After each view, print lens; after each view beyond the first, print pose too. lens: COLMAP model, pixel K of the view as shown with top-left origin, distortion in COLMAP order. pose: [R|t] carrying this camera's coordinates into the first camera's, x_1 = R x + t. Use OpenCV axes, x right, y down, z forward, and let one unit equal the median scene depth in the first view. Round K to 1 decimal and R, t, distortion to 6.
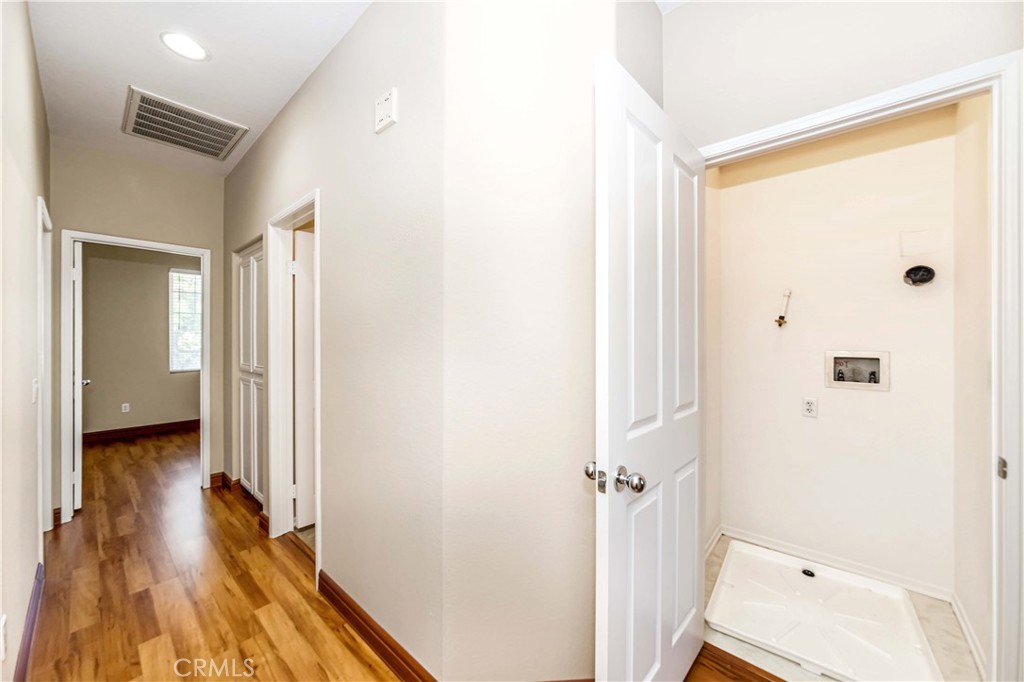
lens RADIAL K [[383.7, 0, 509.2], [0, 383.7, 339.9], [0, 0, 1]] dist [-0.000814, 0.000858]
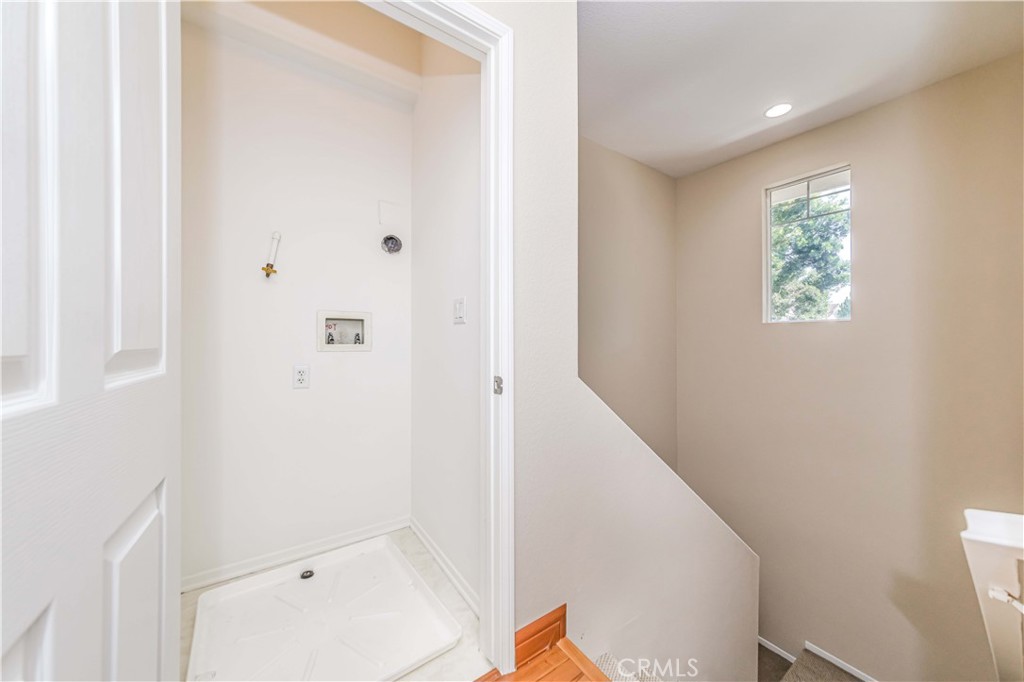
lens RADIAL K [[359.1, 0, 510.8], [0, 359.1, 342.5], [0, 0, 1]] dist [-0.000082, -0.000006]
pose [[0.250668, 0.002489, 0.968070, 0.142901], [0.007095, 0.999965, -0.004408, 0.116765], [-0.968047, 0.007973, 0.250642, 0.386385]]
